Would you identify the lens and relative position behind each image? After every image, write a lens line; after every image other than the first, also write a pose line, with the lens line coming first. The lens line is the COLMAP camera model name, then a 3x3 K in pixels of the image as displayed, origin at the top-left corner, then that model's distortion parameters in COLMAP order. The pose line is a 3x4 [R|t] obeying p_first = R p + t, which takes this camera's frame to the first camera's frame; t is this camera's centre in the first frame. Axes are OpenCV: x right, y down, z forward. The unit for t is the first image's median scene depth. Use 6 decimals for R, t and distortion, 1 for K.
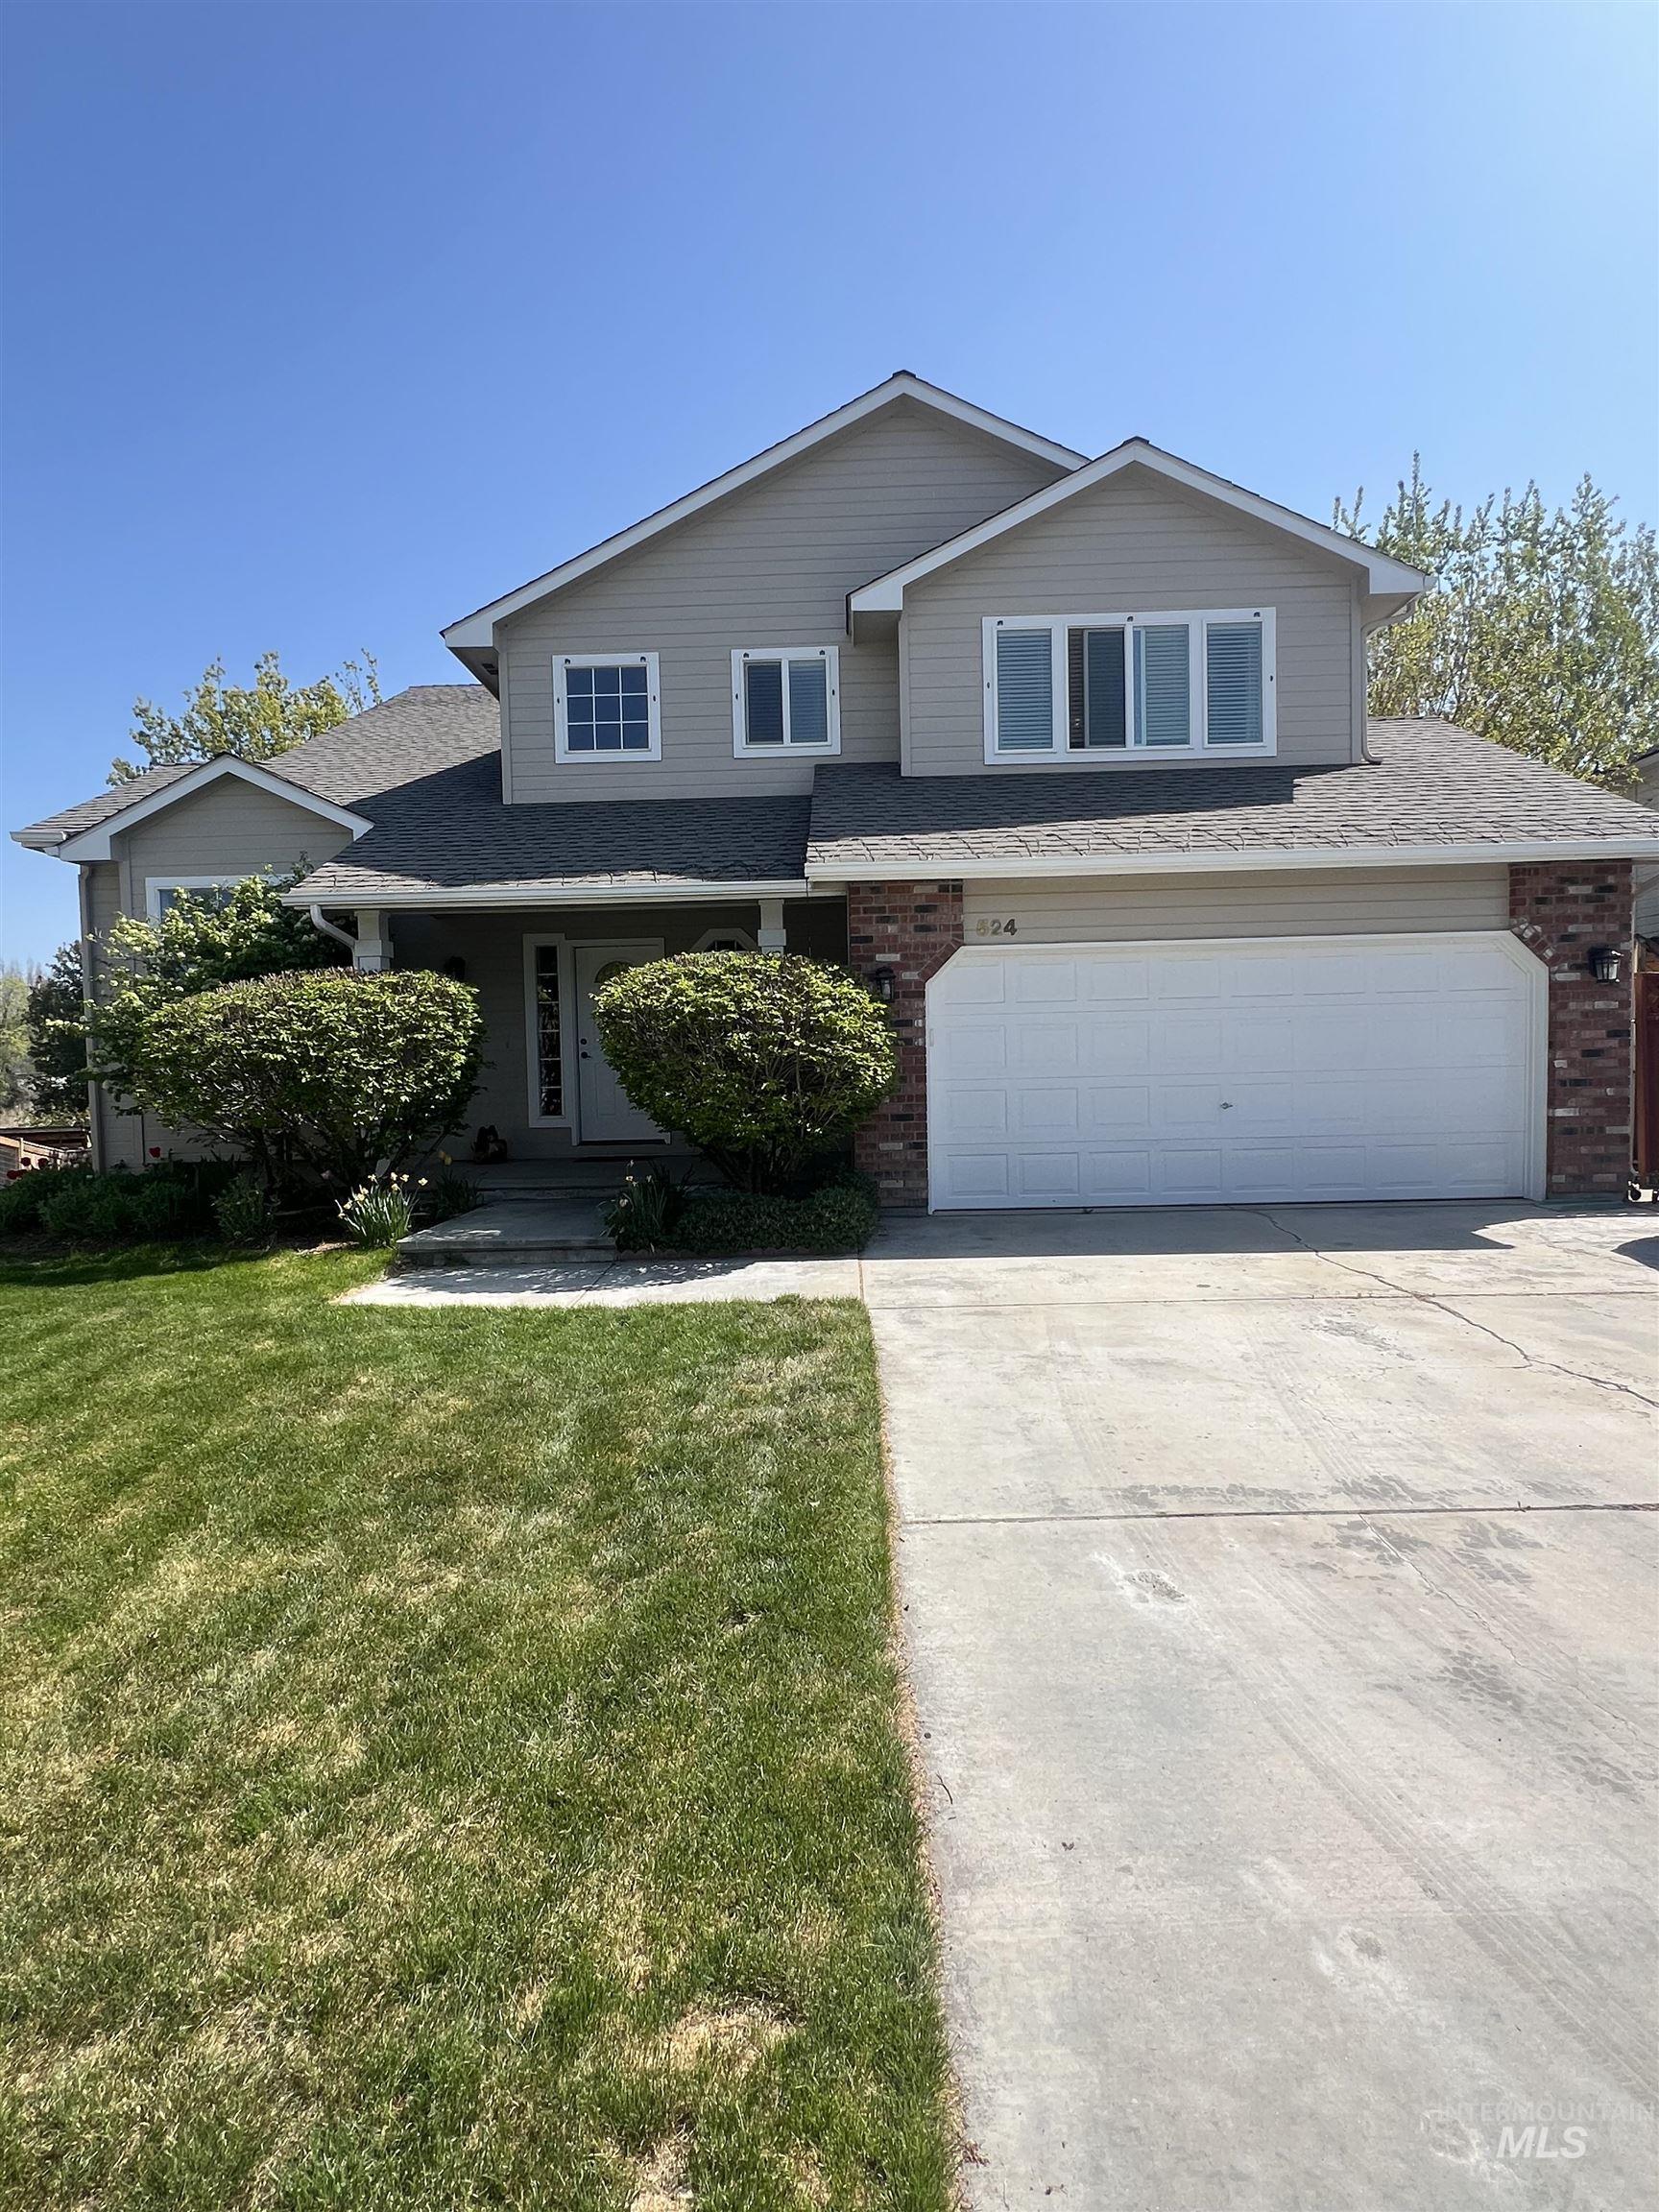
lens RADIAL K [[1190.5, 0, 824.4], [0, 1190.5, 1101.7], [0, 0, 1]] dist [-0.002979, 0.000731]
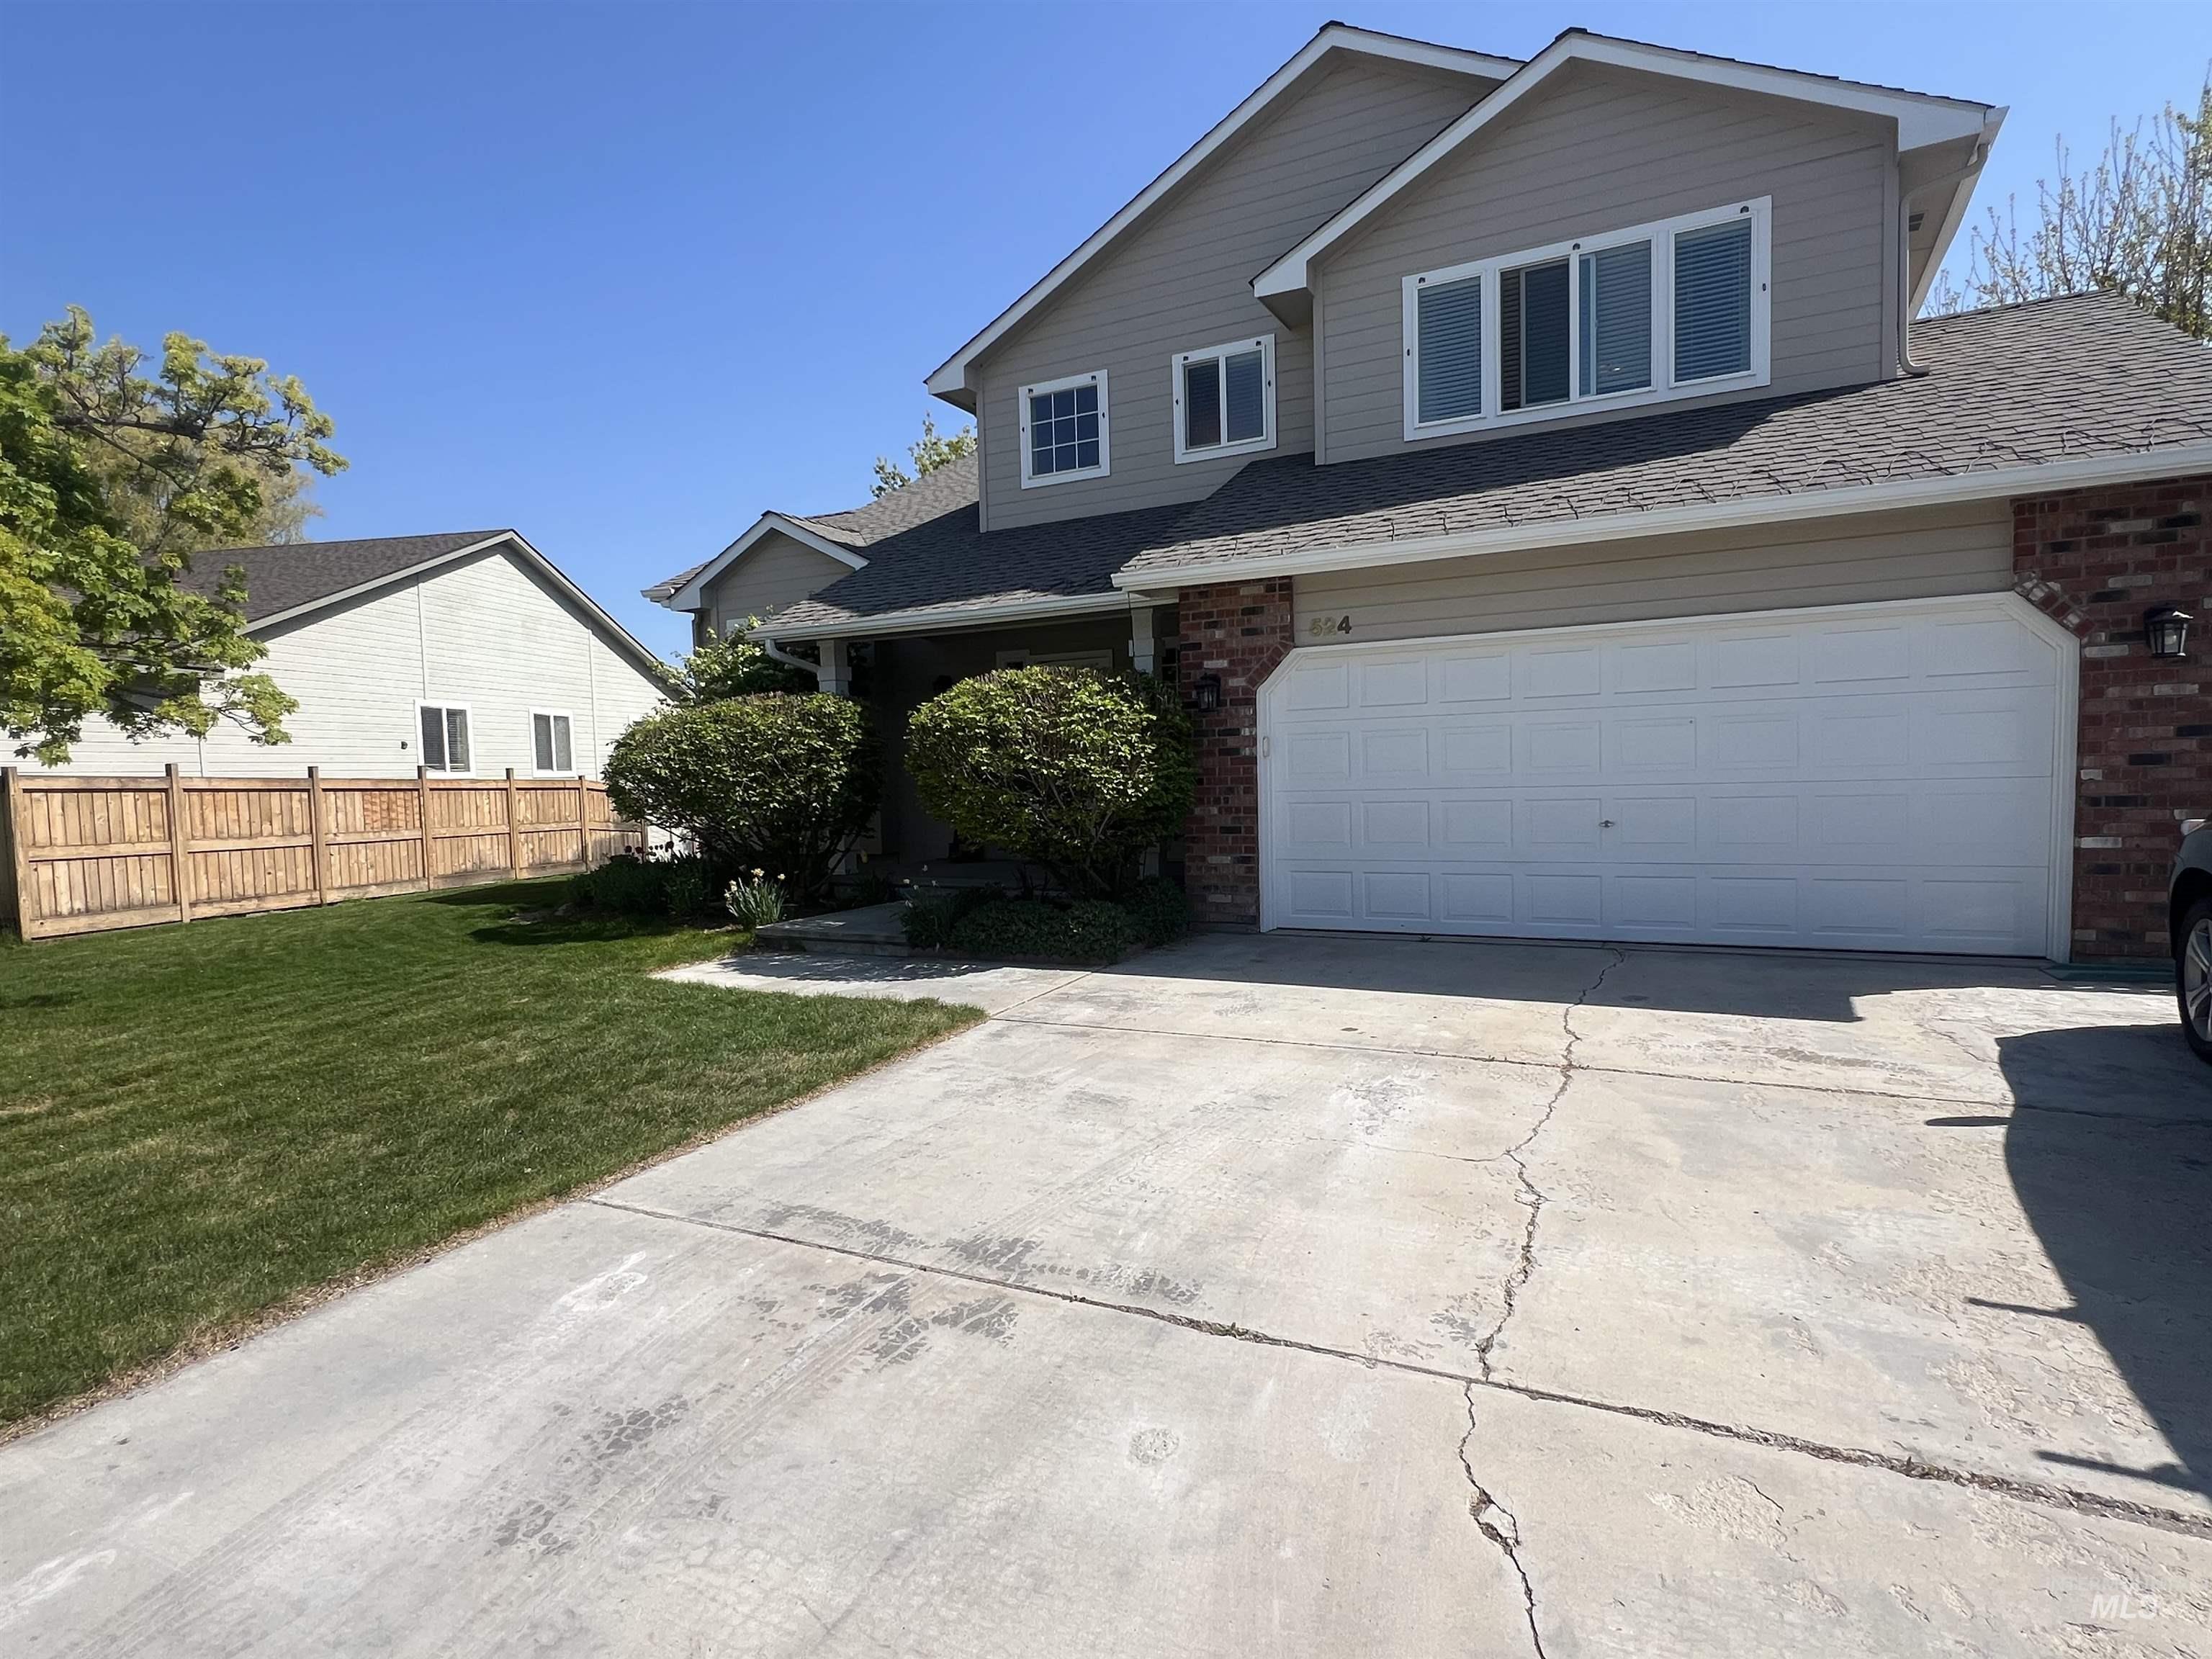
lens RADIAL K [[1190.5, 0, 1099.7], [0, 1190.5, 837.8], [0, 0, 1]] dist [-0.002979, 0.000731]
pose [[0.890975, 0.024221, -0.453407, 0.408765], [-0.009627, 0.999359, 0.034469, -0.012691], [0.453951, -0.026346, 0.890637, 0.093975]]
